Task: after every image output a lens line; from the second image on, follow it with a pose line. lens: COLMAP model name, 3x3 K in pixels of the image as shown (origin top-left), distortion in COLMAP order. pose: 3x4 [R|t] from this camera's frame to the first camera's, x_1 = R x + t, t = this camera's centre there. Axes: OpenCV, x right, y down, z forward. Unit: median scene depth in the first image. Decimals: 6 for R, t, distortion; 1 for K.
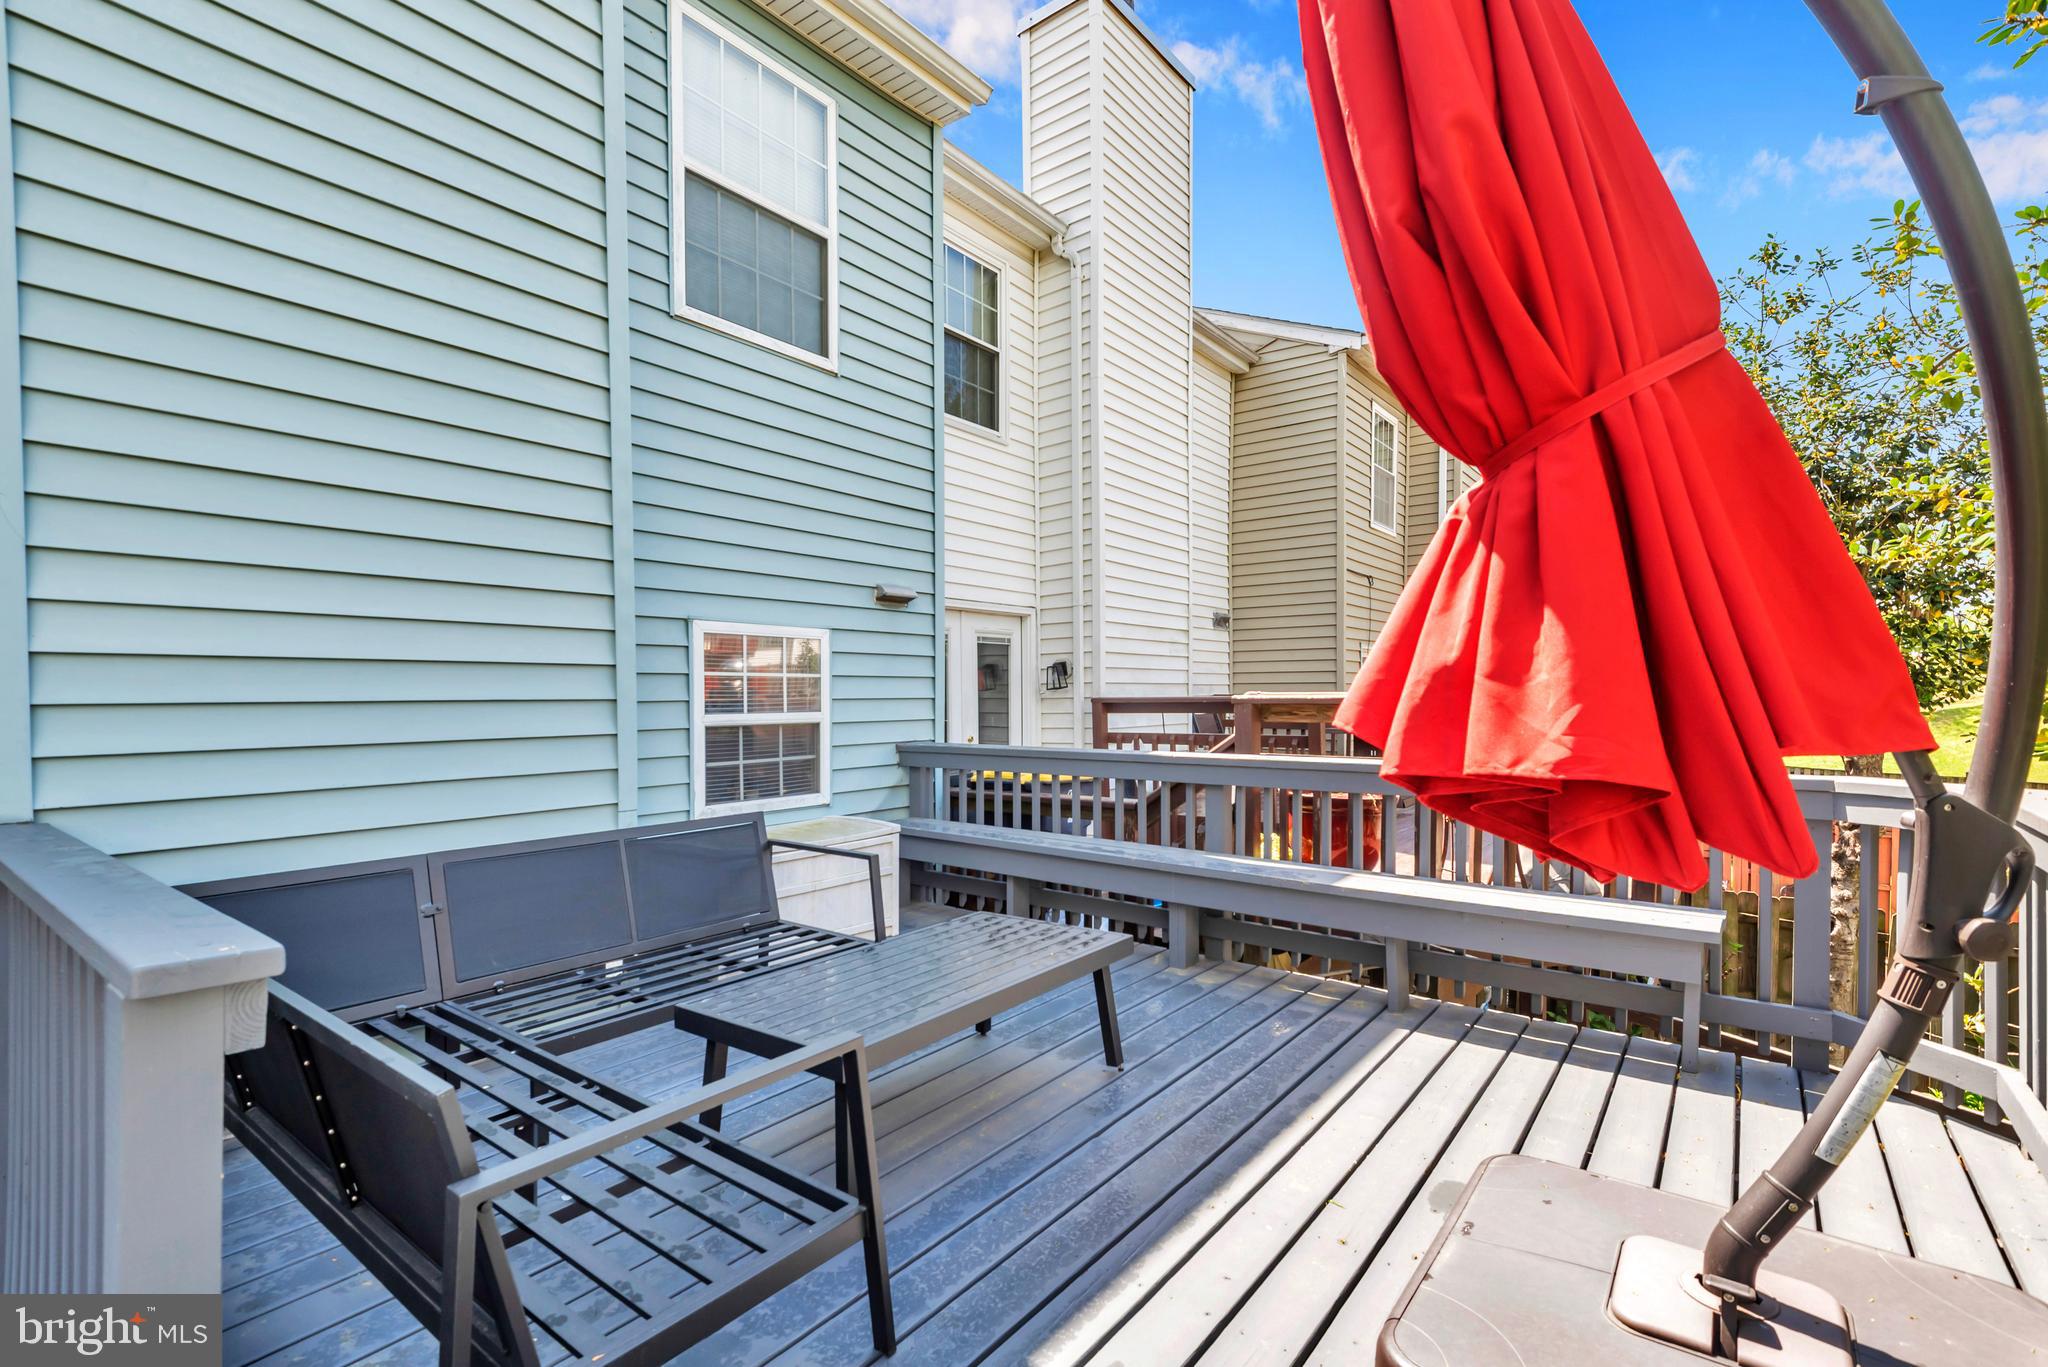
lens RADIAL K [[950.9, 0, 1023.7], [0, 950.9, 674.1], [0, 0, 1]] dist [0.013335, -0.001671]
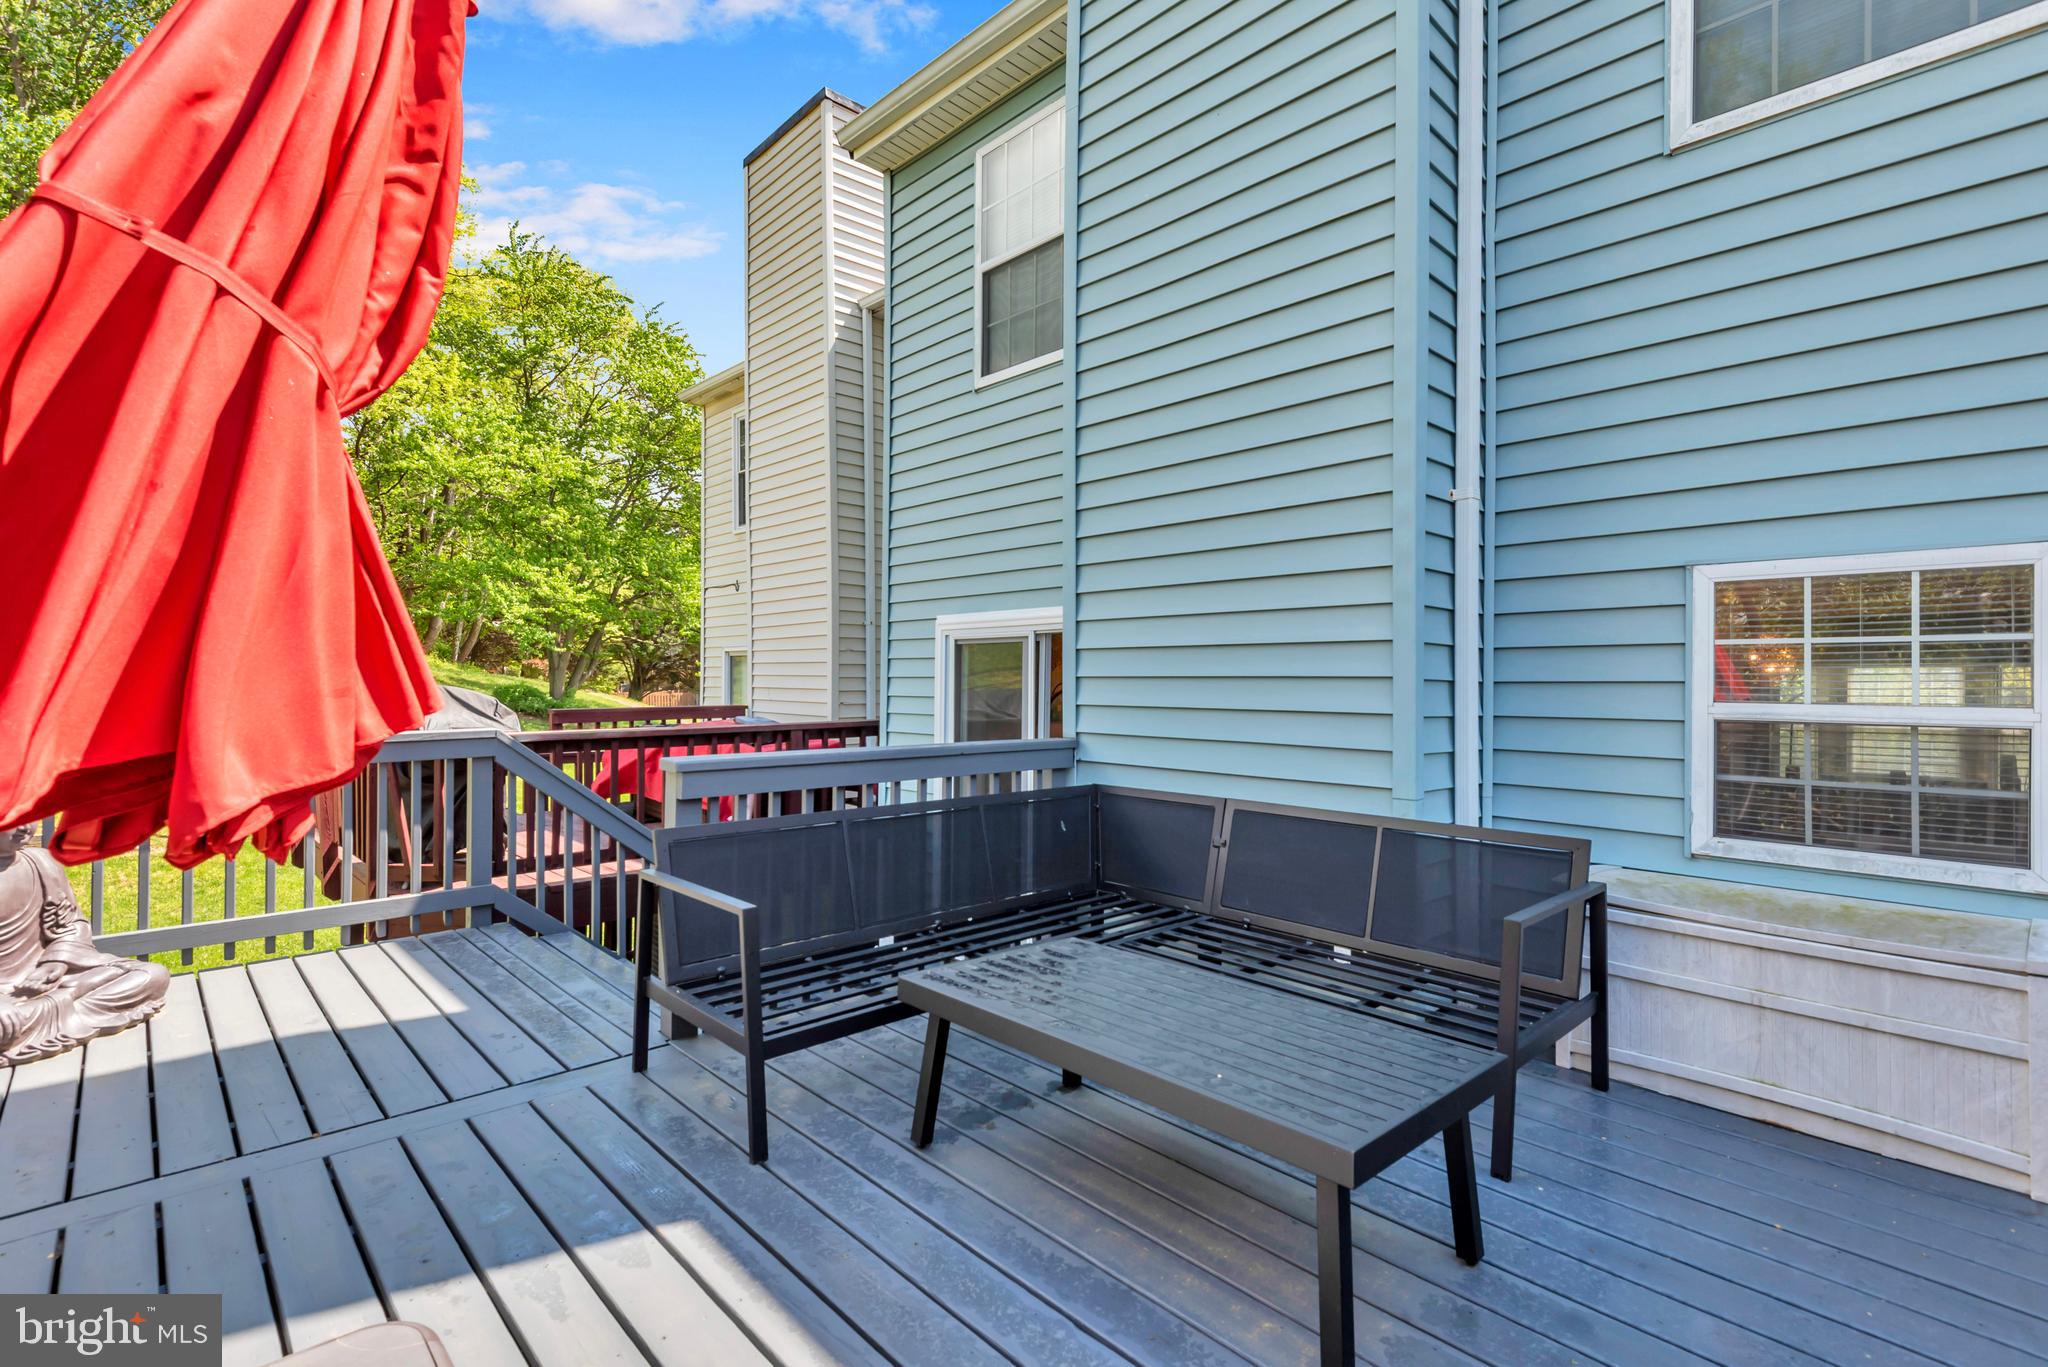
lens RADIAL K [[950.9, 0, 1023.7], [0, 950.9, 674.1], [0, 0, 1]] dist [0.013335, -0.001671]
pose [[-0.176243, -0.009827, -0.984298, 0.766832], [0.025534, 0.999568, -0.014552, 0.035105], [0.984015, -0.027698, -0.175916, 1.113286]]
